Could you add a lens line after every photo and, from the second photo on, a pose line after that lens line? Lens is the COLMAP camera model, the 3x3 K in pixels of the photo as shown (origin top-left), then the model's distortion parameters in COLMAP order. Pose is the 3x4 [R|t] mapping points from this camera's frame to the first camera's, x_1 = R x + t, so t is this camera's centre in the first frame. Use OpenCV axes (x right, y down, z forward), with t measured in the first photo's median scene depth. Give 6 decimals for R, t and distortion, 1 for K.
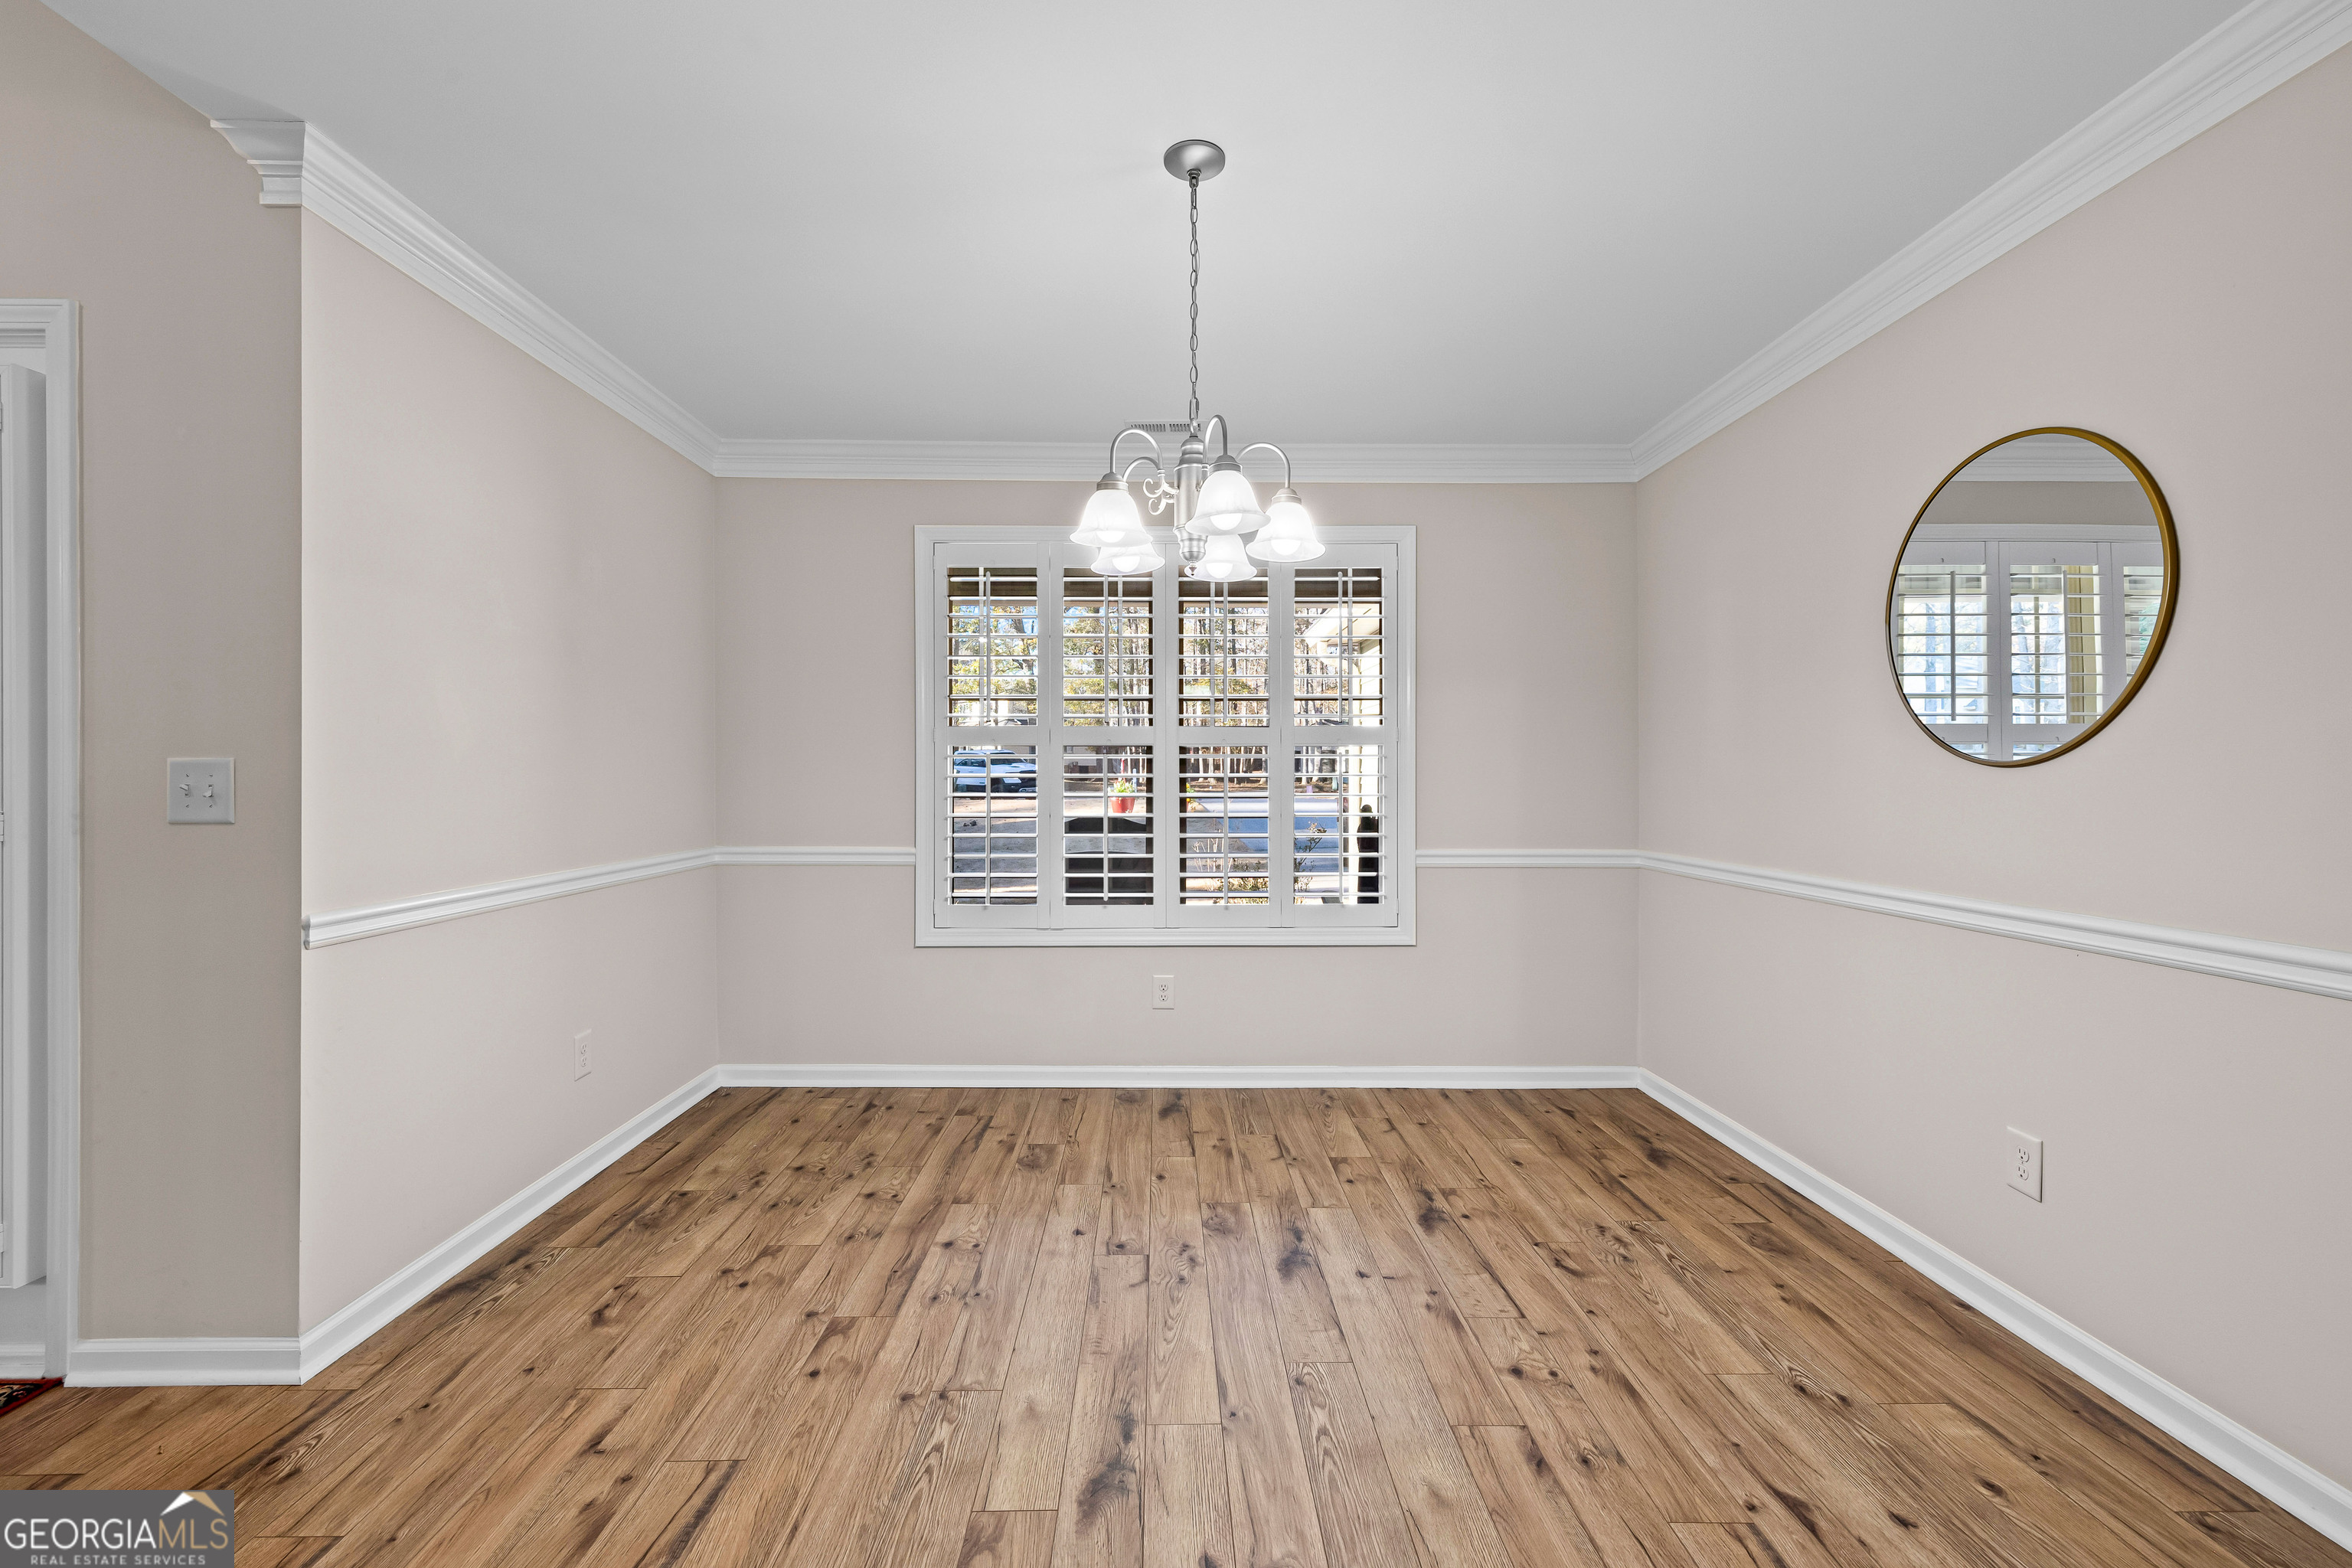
lens RADIAL K [[990.4, 0, 1170.6], [0, 990.4, 774.1], [0, 0, 1]] dist [-0.000540, 0.000435]
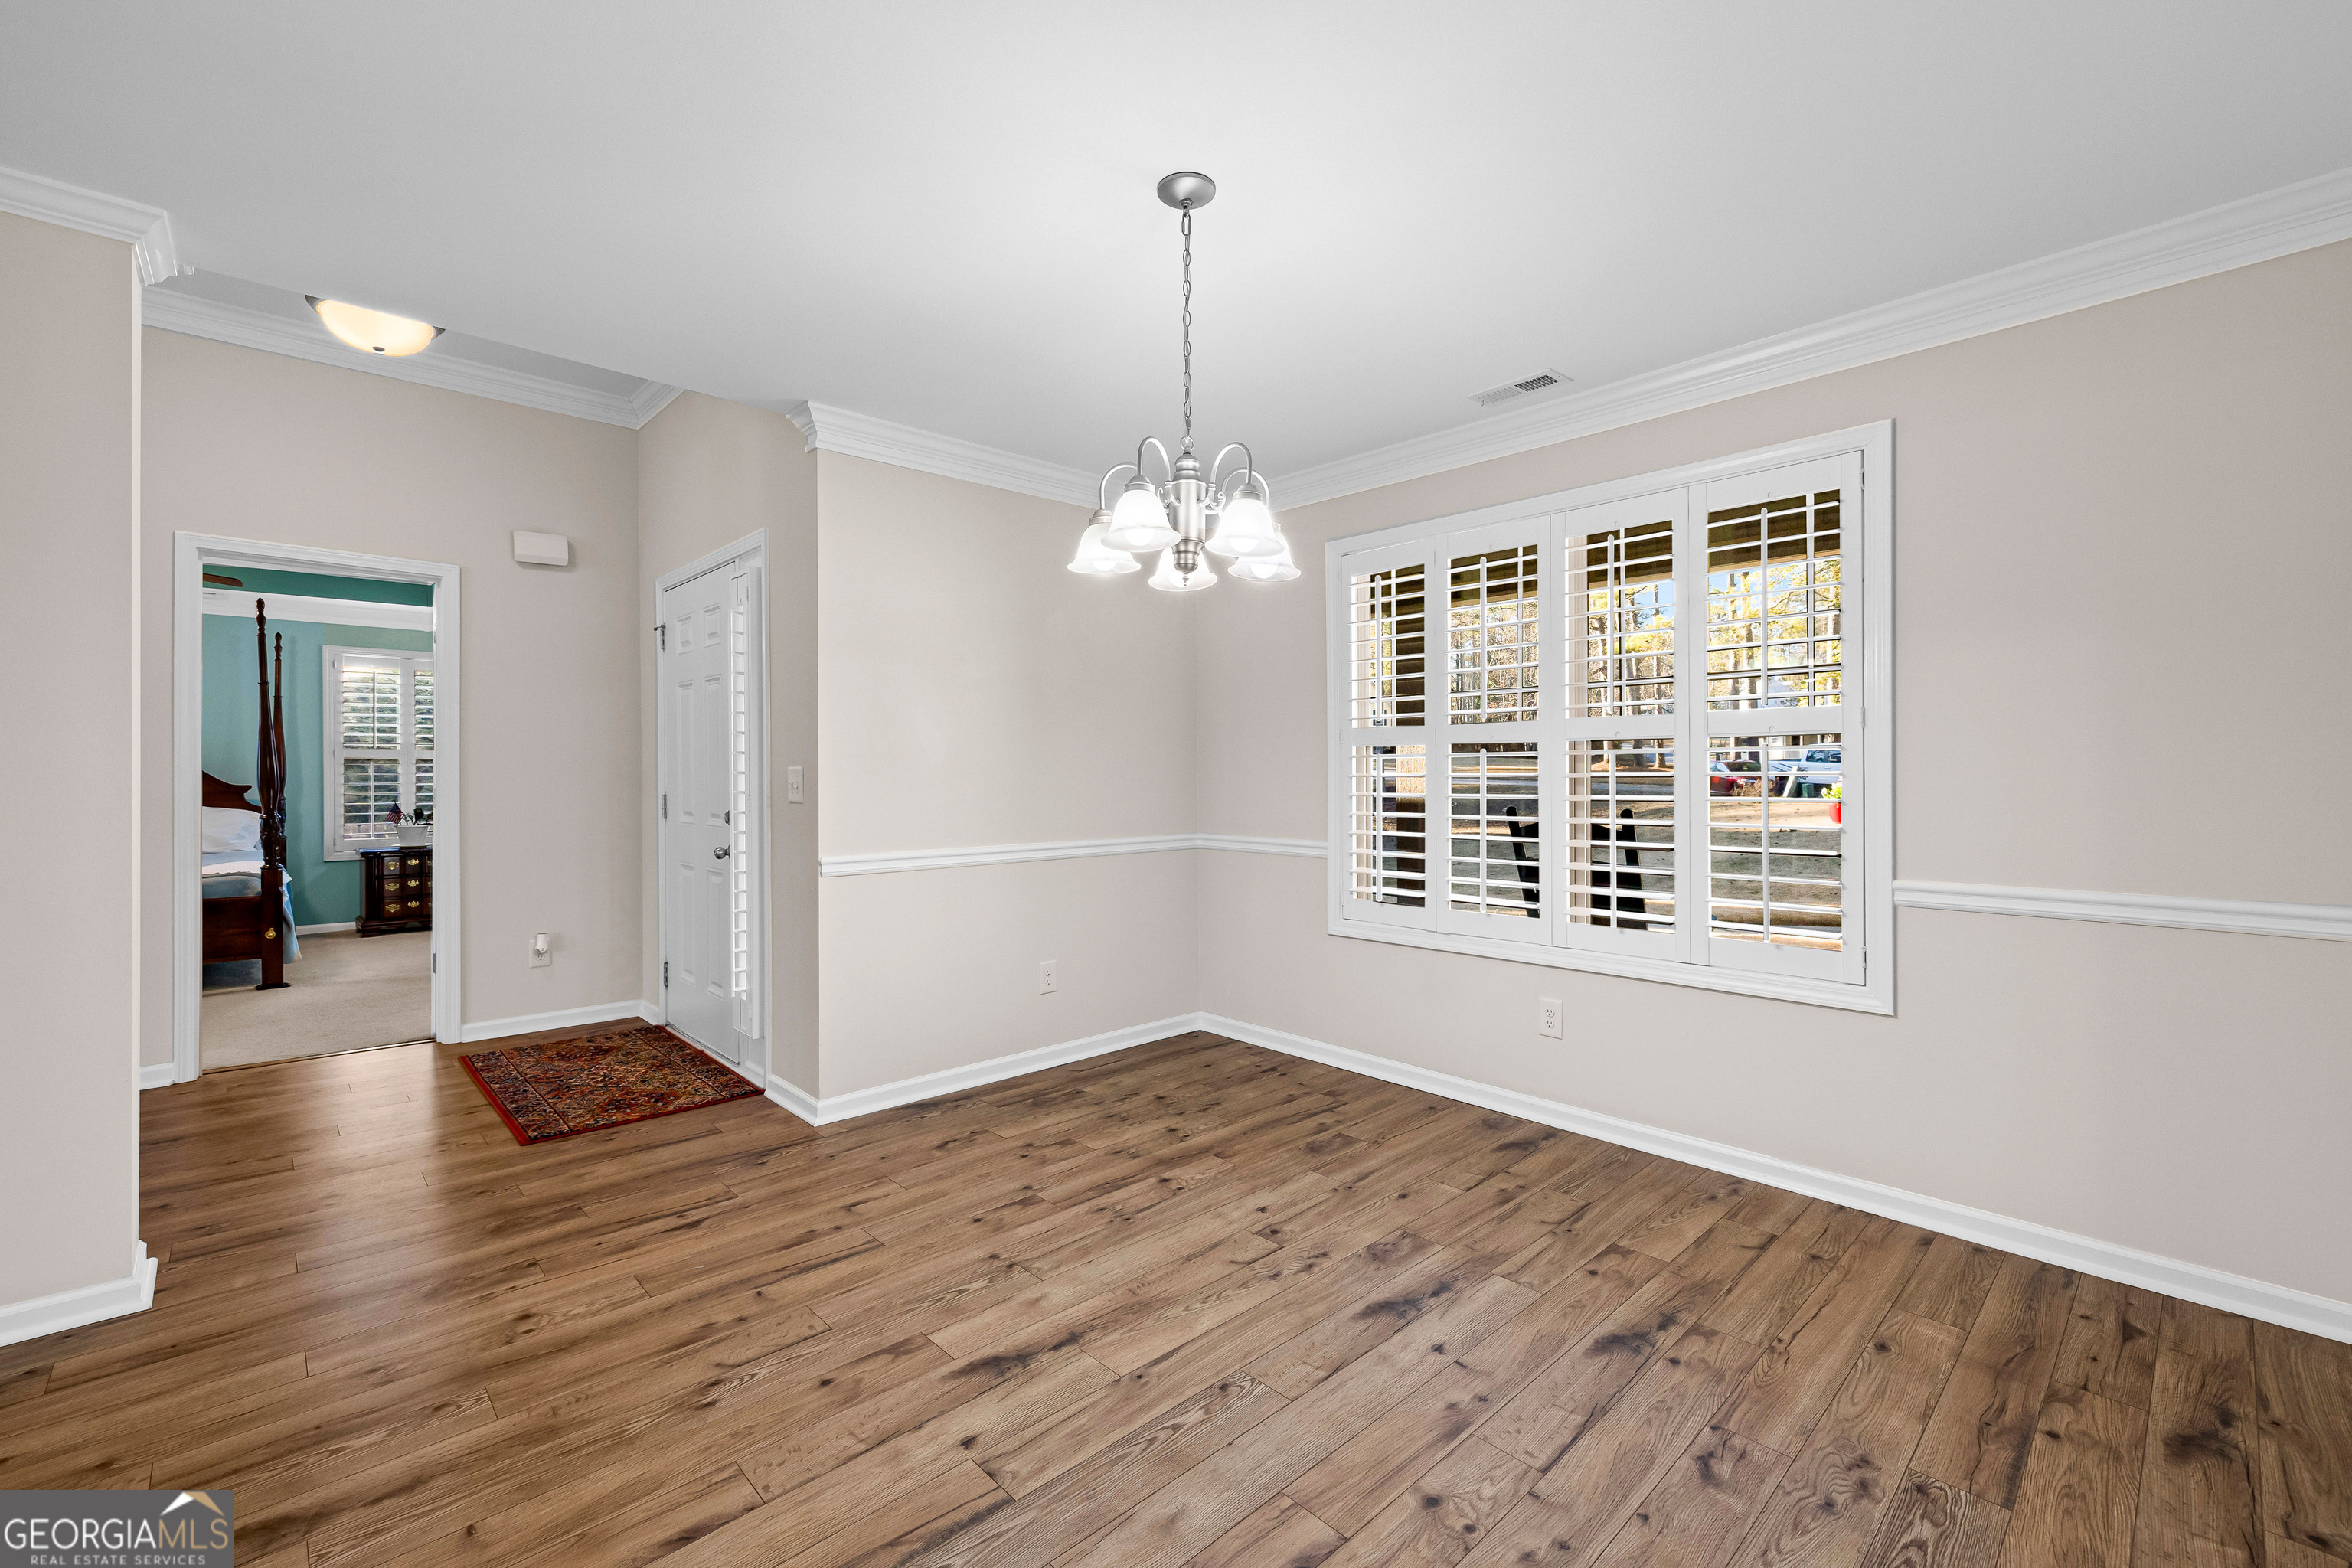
lens RADIAL K [[990.4, 0, 1170.6], [0, 990.4, 774.1], [0, 0, 1]] dist [-0.000540, 0.000435]
pose [[0.673088, -0.001468, -0.739561, 0.617351], [0.003884, 0.999991, 0.001550, -0.002562], [0.739553, -0.003915, 0.673087, 0.218531]]
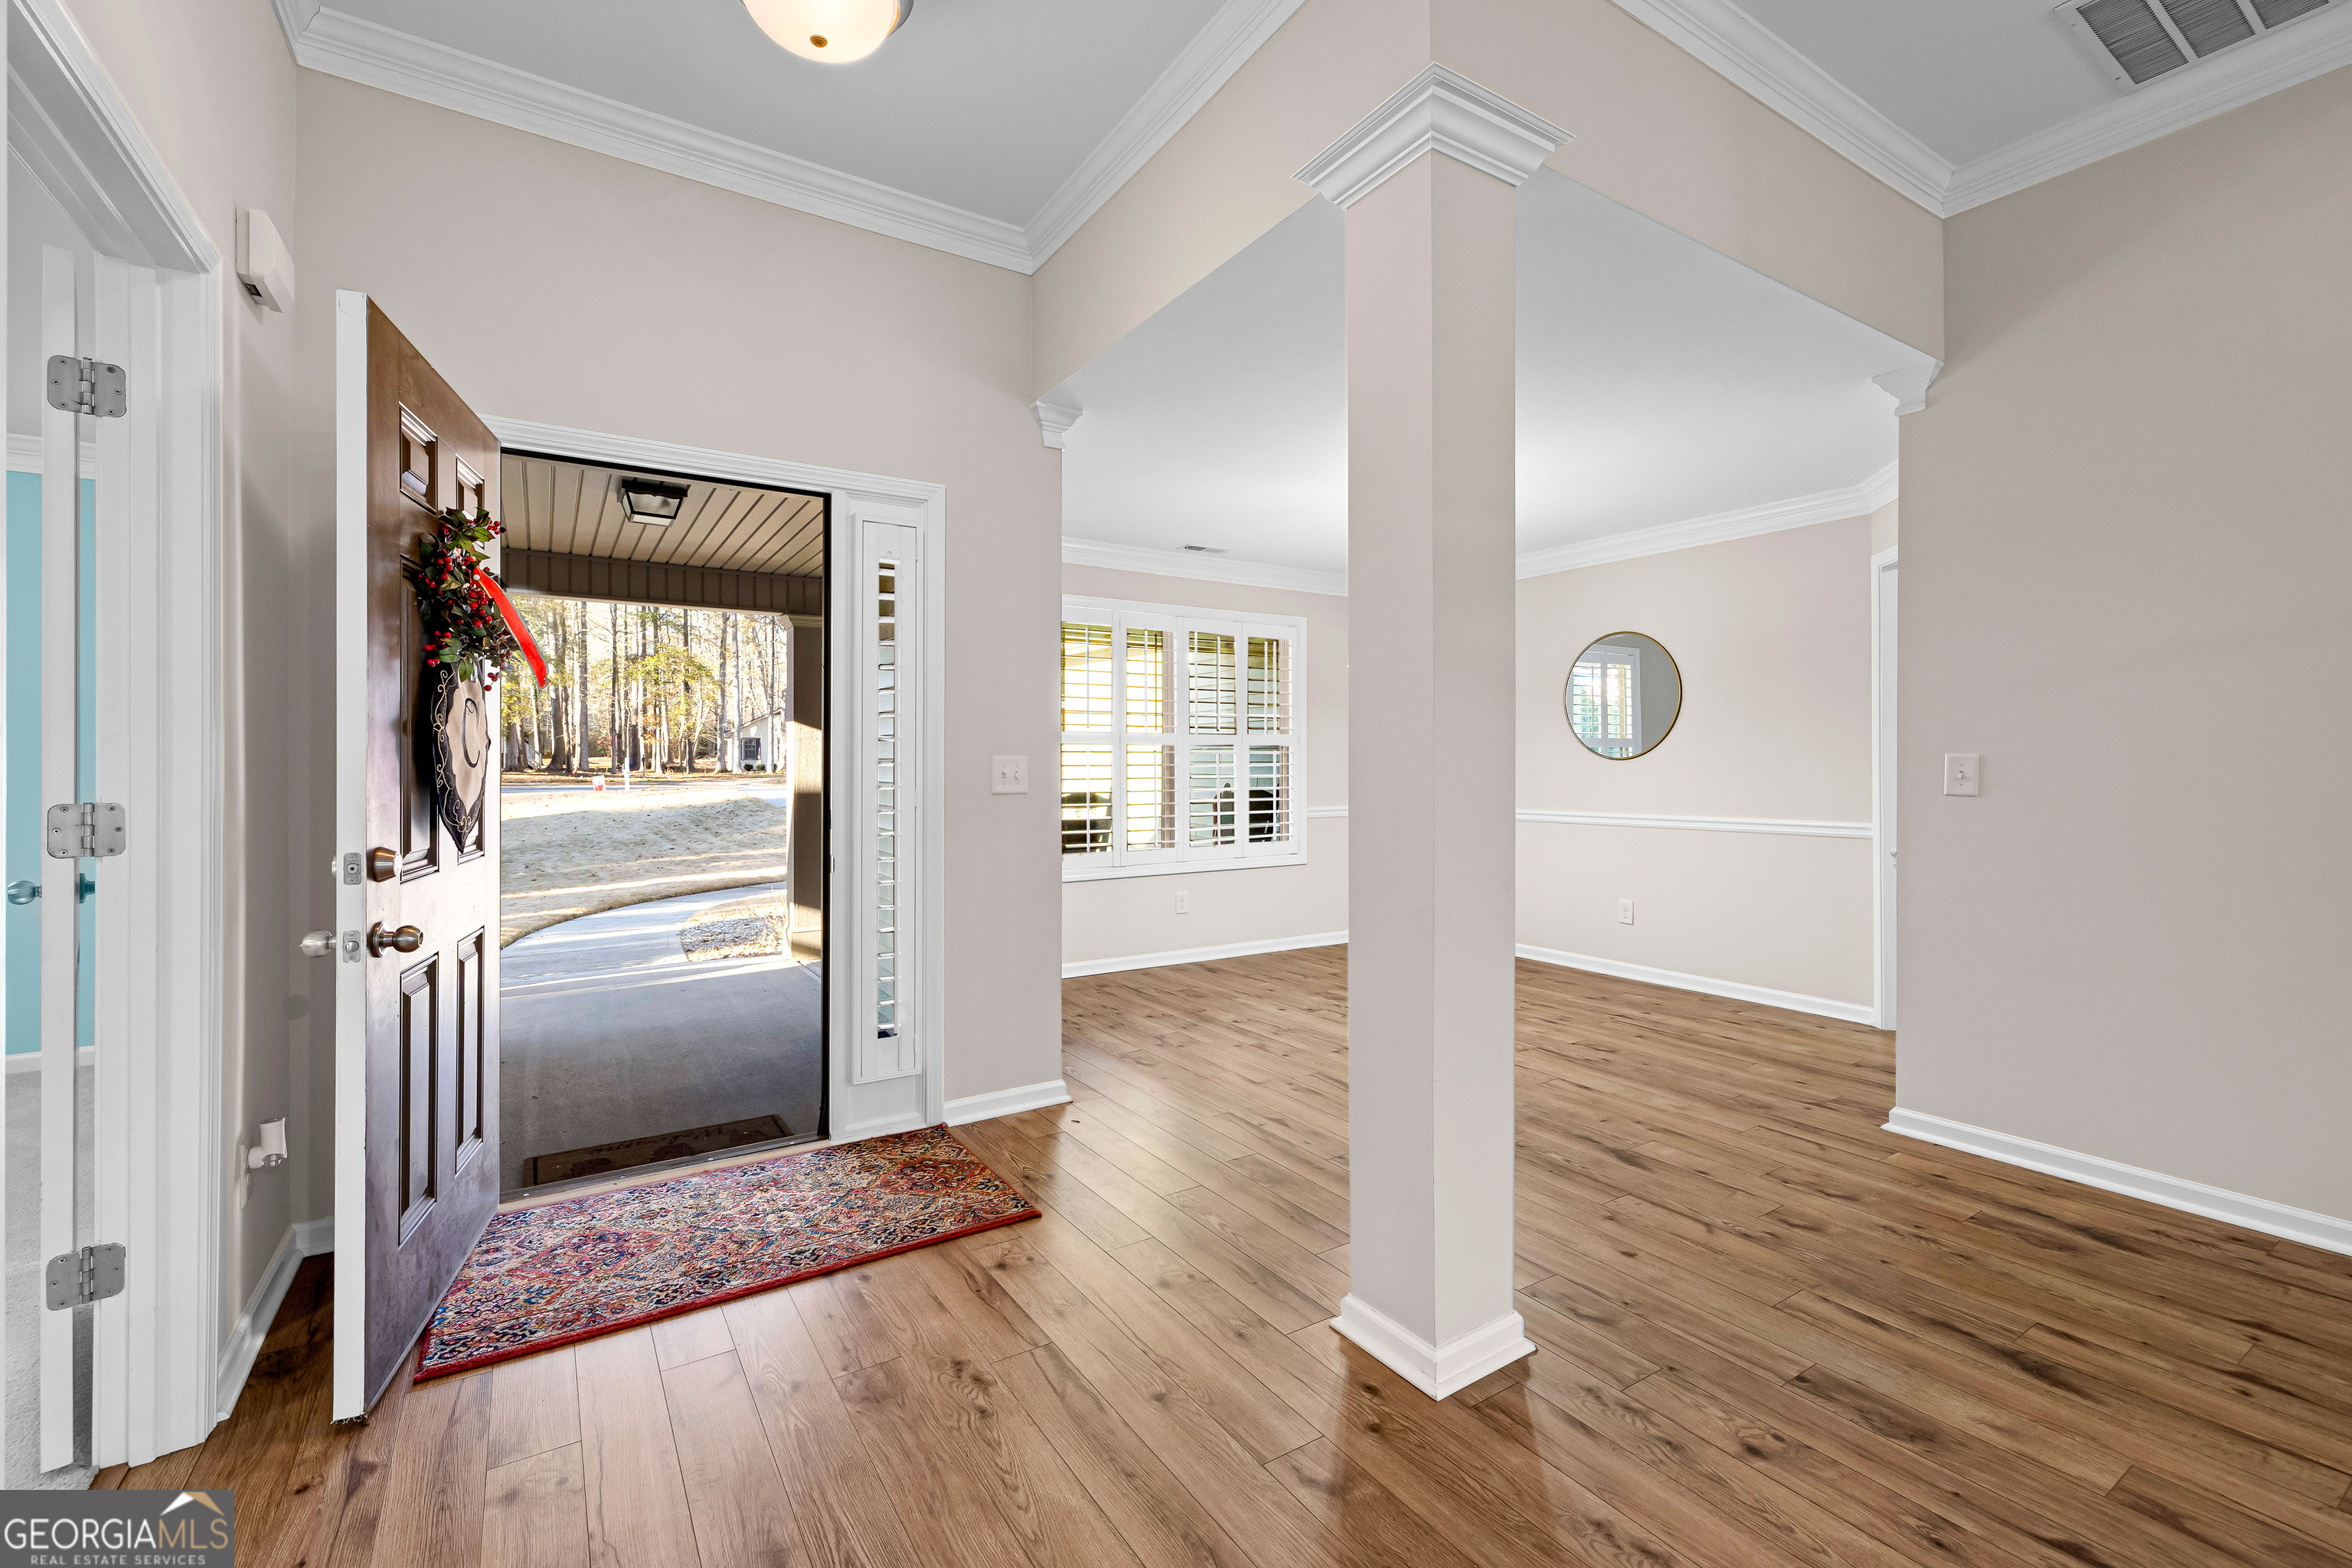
lens RADIAL K [[990.4, 0, 1170.6], [0, 990.4, 774.1], [0, 0, 1]] dist [-0.000540, 0.000435]
pose [[0.850700, -0.007188, 0.525602, -1.251492], [0.000284, 0.999913, 0.013214, -0.008774], [-0.525651, -0.011091, 0.850628, -0.478663]]
